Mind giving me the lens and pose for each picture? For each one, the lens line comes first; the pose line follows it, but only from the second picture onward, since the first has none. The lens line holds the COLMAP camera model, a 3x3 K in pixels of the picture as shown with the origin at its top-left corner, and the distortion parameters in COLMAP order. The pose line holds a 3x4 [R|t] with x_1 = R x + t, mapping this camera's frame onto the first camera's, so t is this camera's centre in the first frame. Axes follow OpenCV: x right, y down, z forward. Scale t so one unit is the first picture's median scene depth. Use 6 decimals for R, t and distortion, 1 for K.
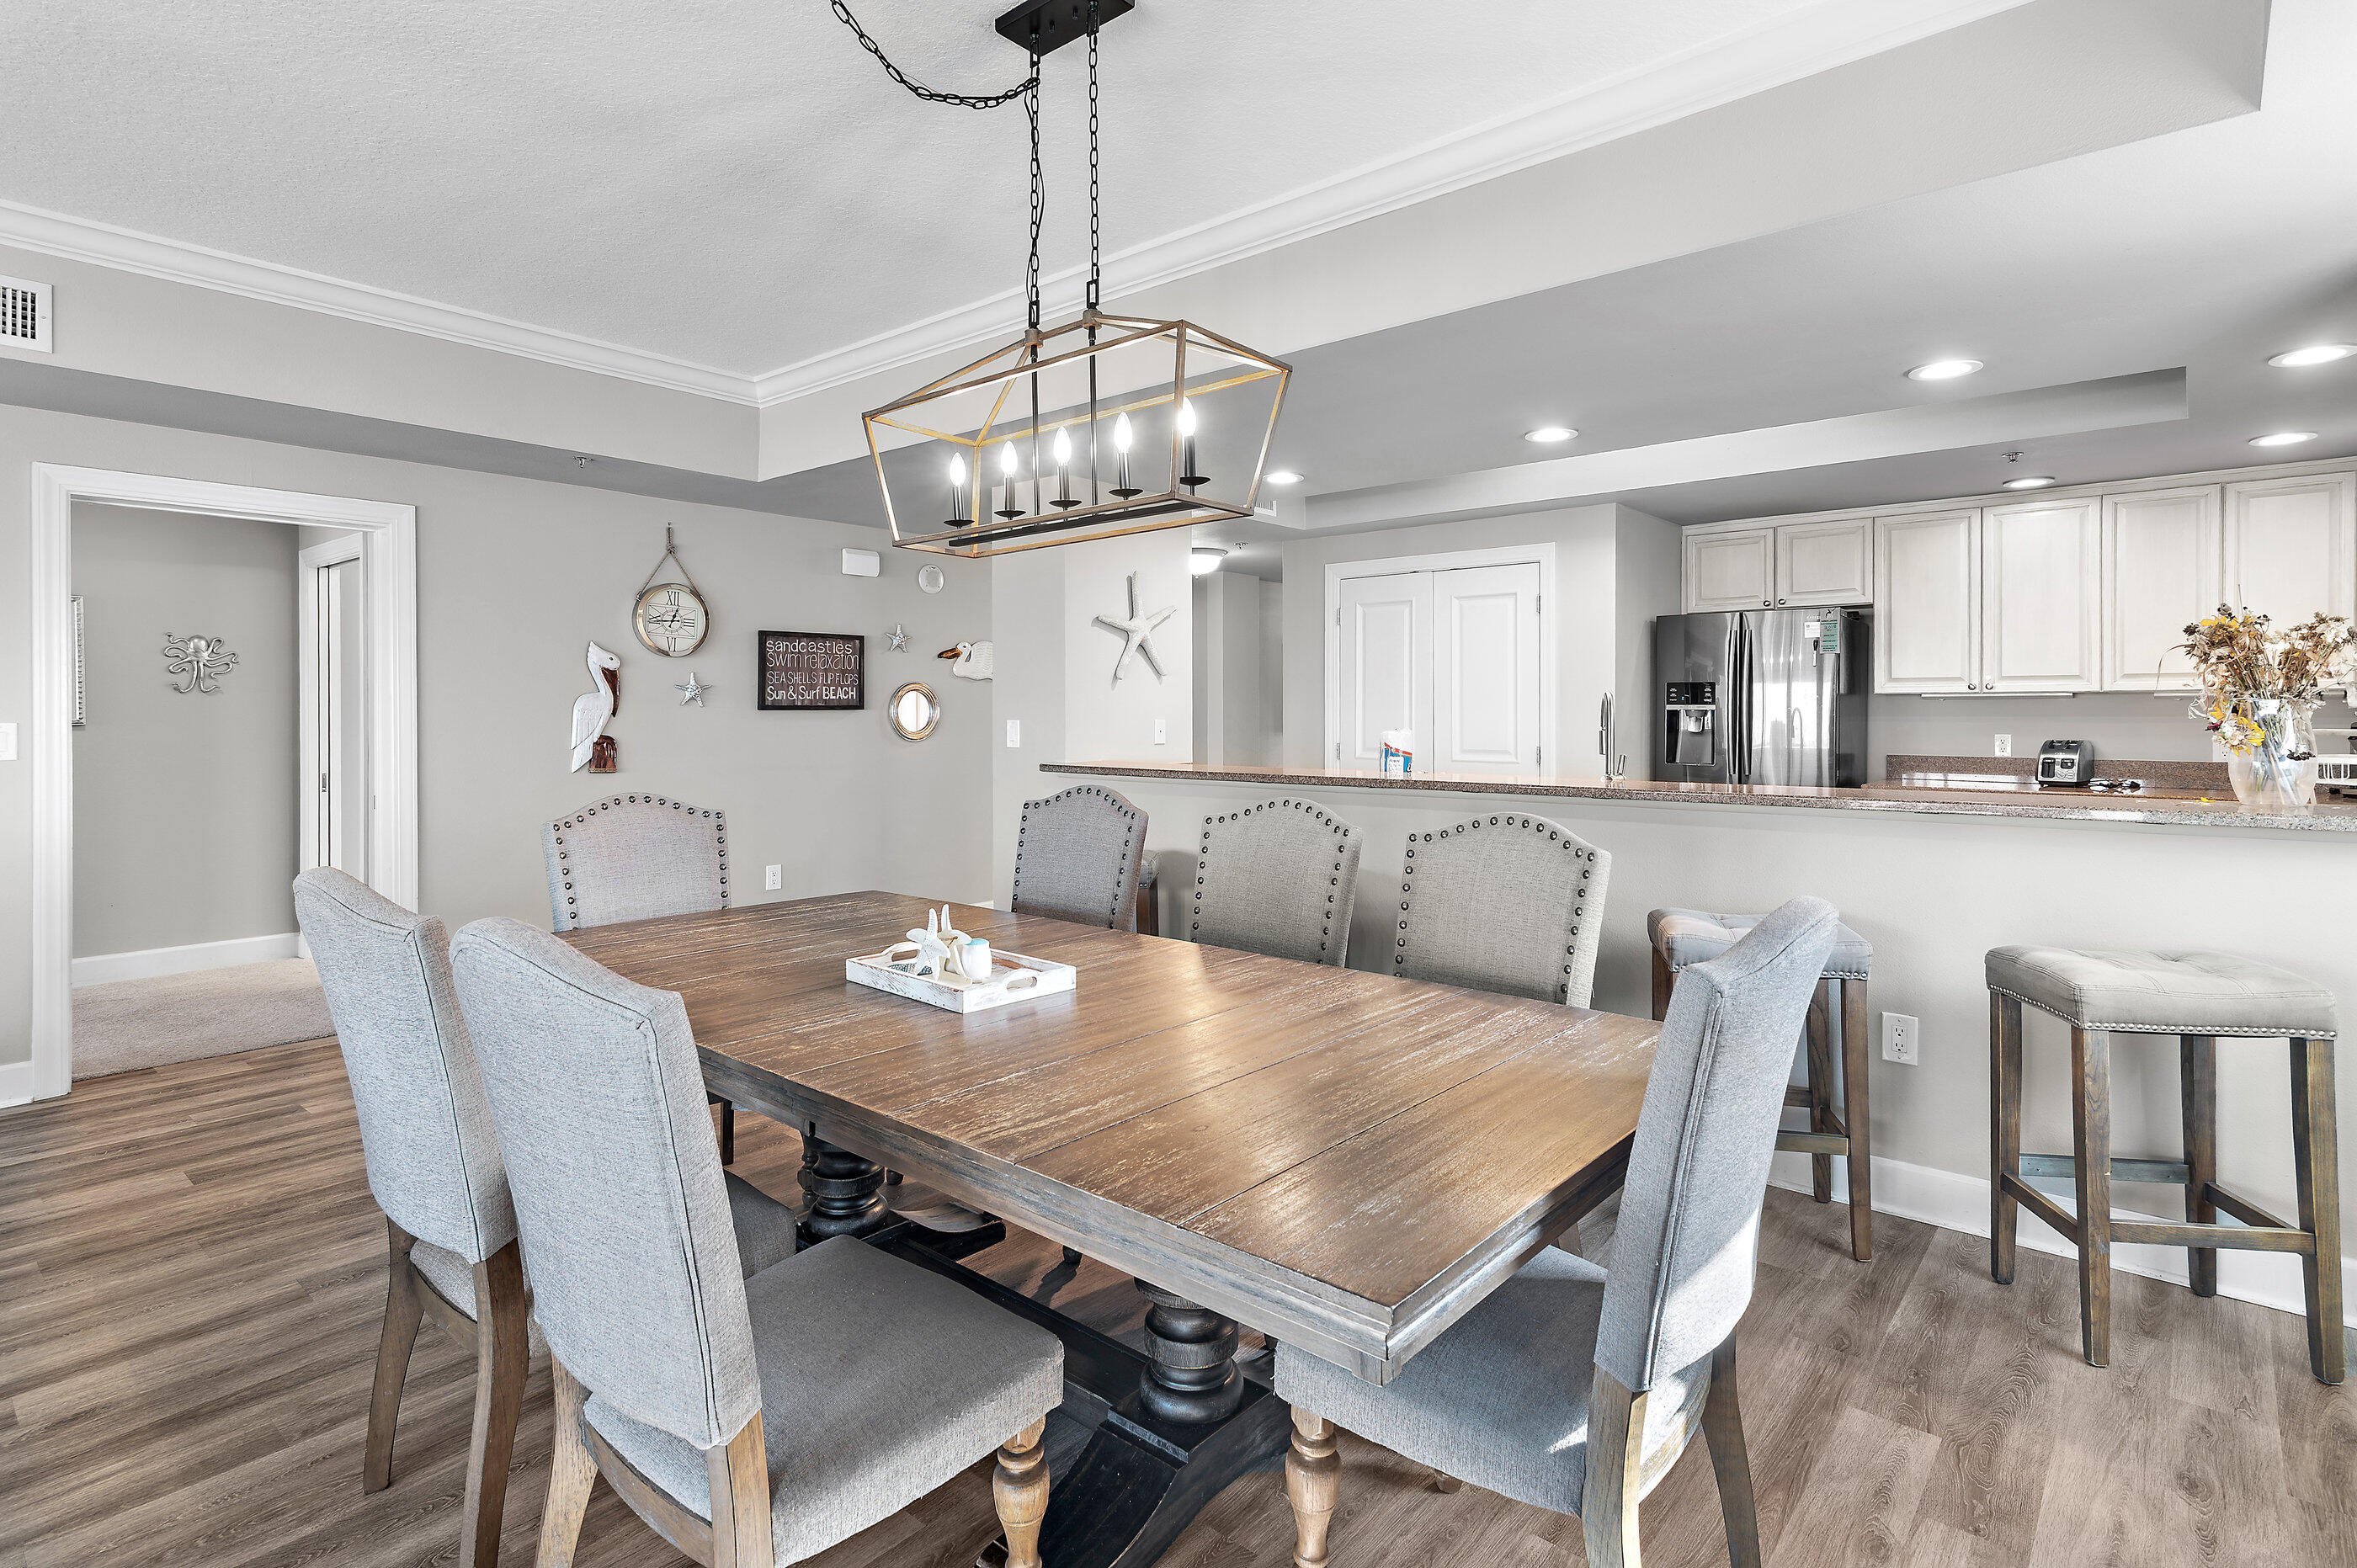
lens RADIAL K [[1184.6, 0, 1179.2], [0, 1184.6, 710.2], [0, 0, 1]] dist [0.020072, 0.000315]
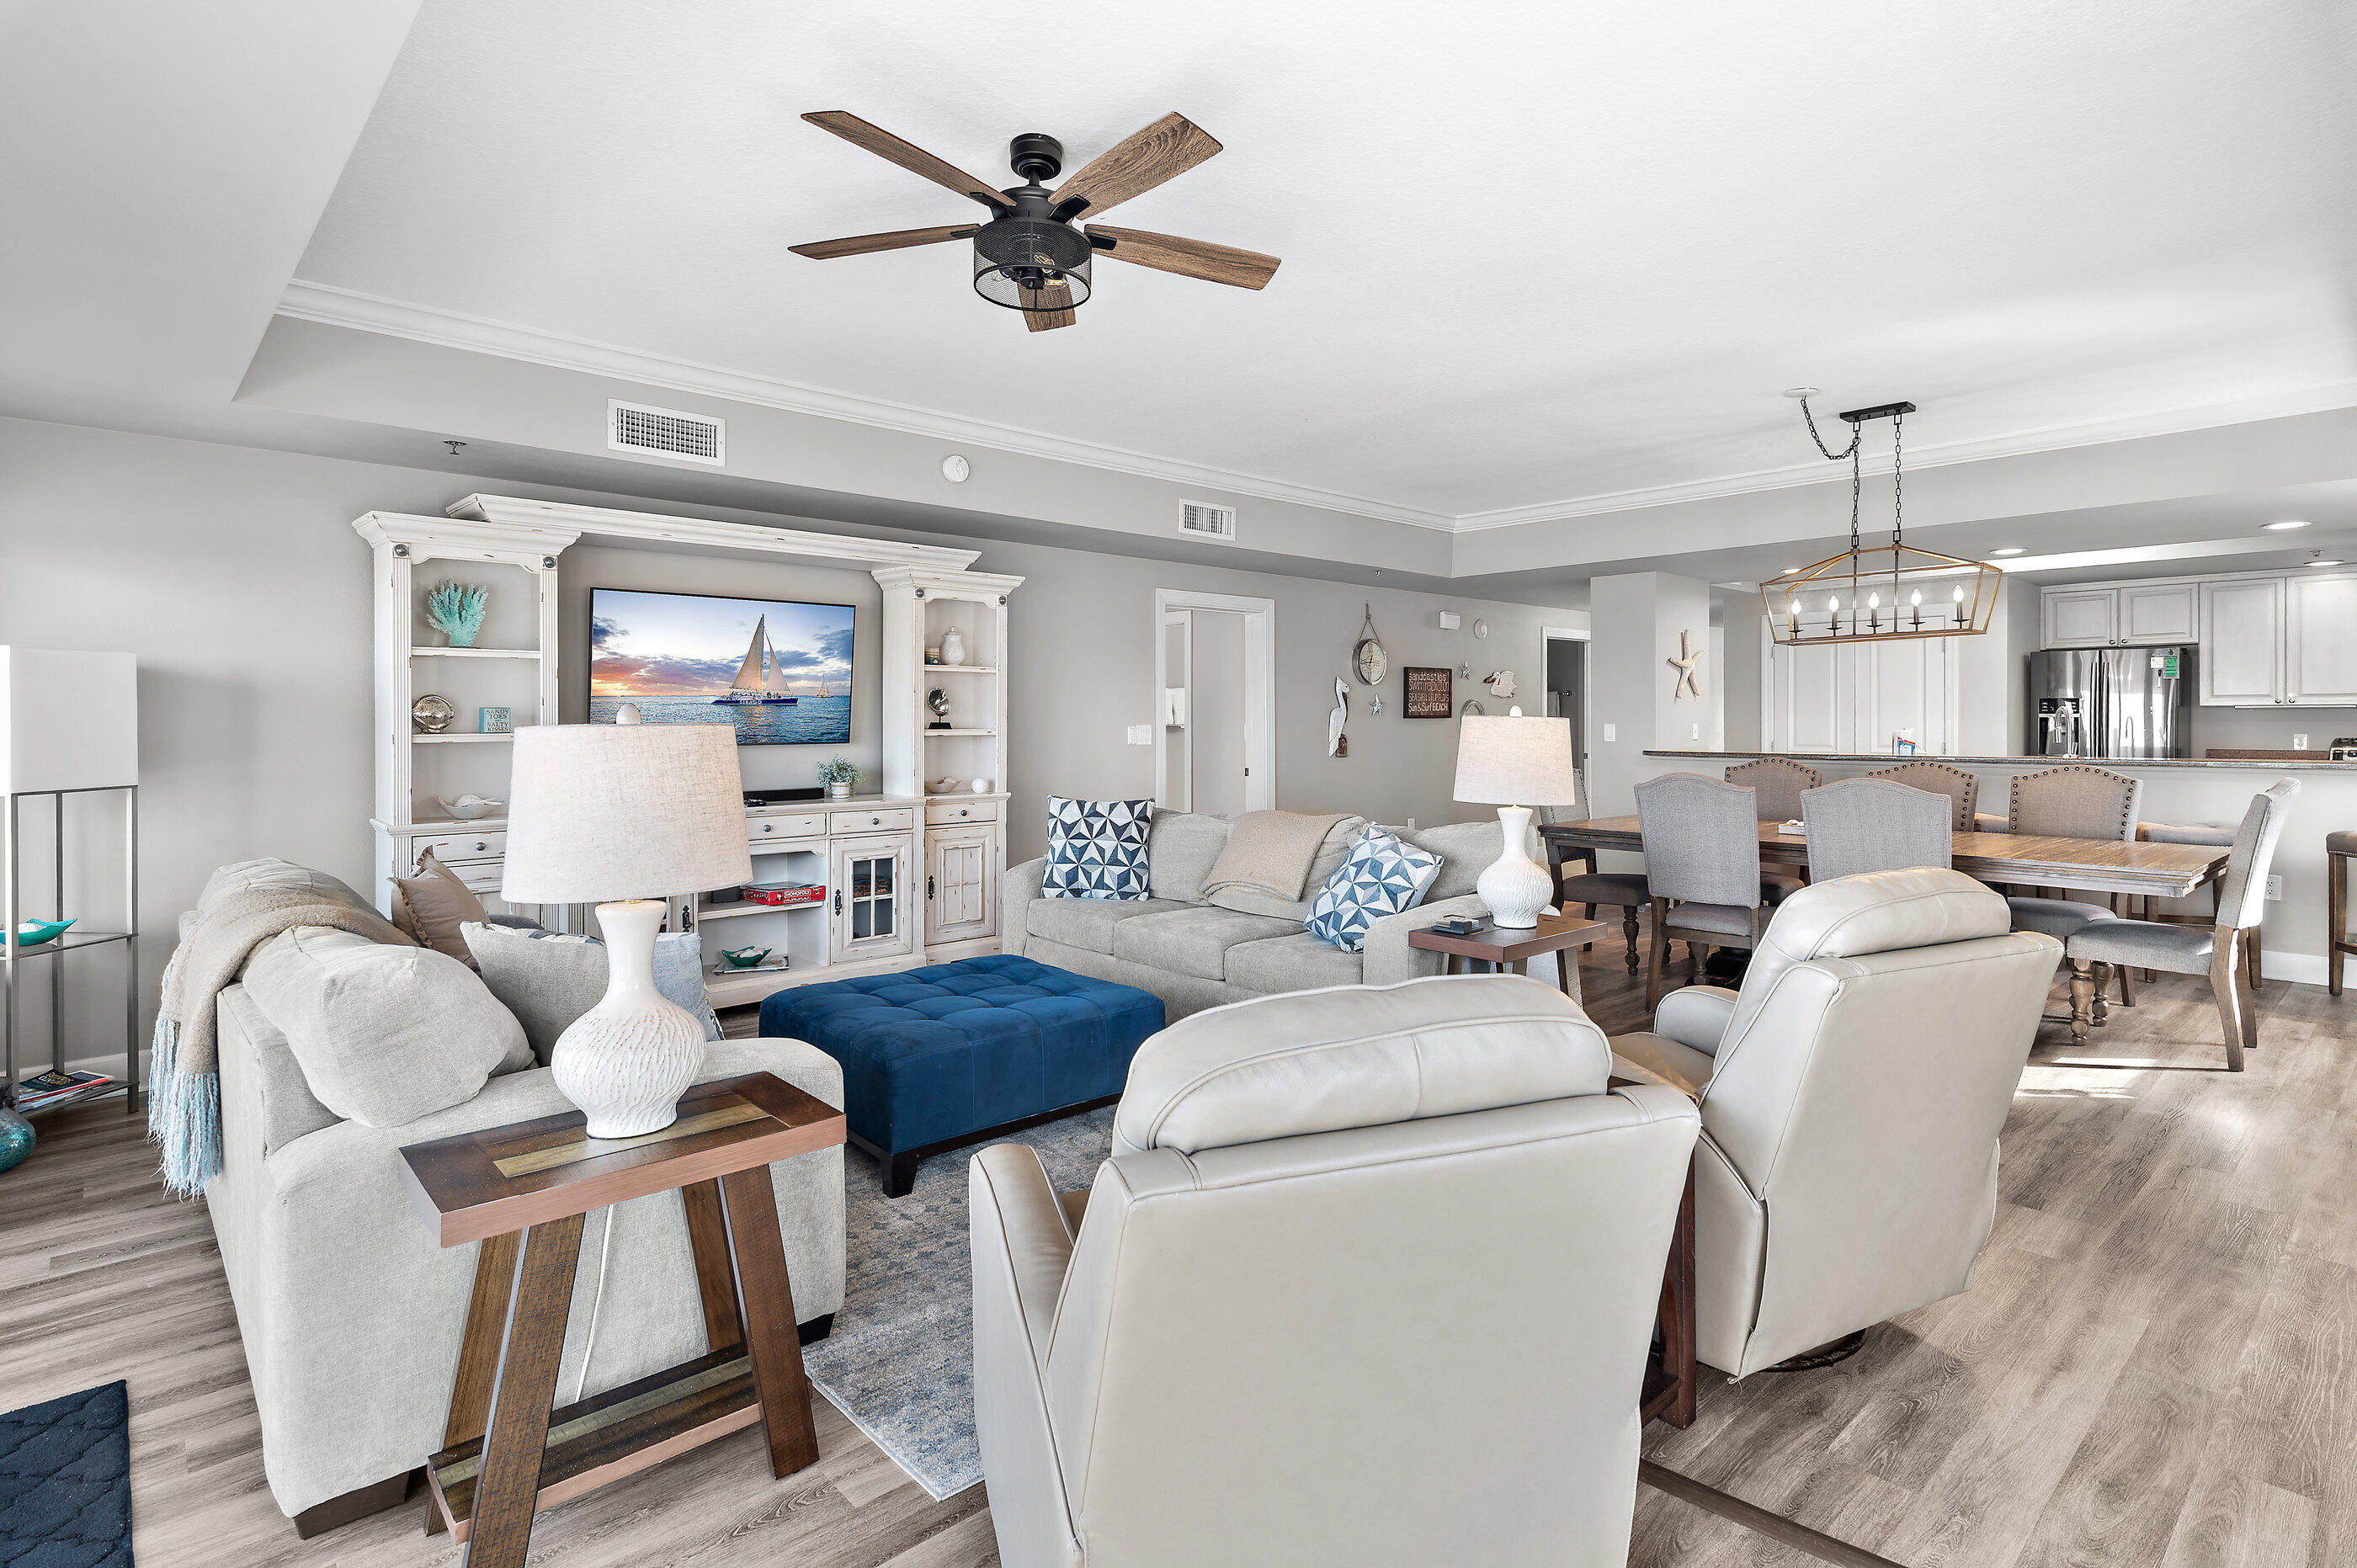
lens RADIAL K [[1164.7, 0, 1206.8], [0, 1164.7, 723.5], [0, 0, 1]] dist [0.023445, 0.000126]
pose [[0.993811, -0.000588, -0.111081, -0.465395], [0.000931, 0.999995, 0.003040, 0.002038], [0.111079, -0.003125, 0.993807, -0.572316]]
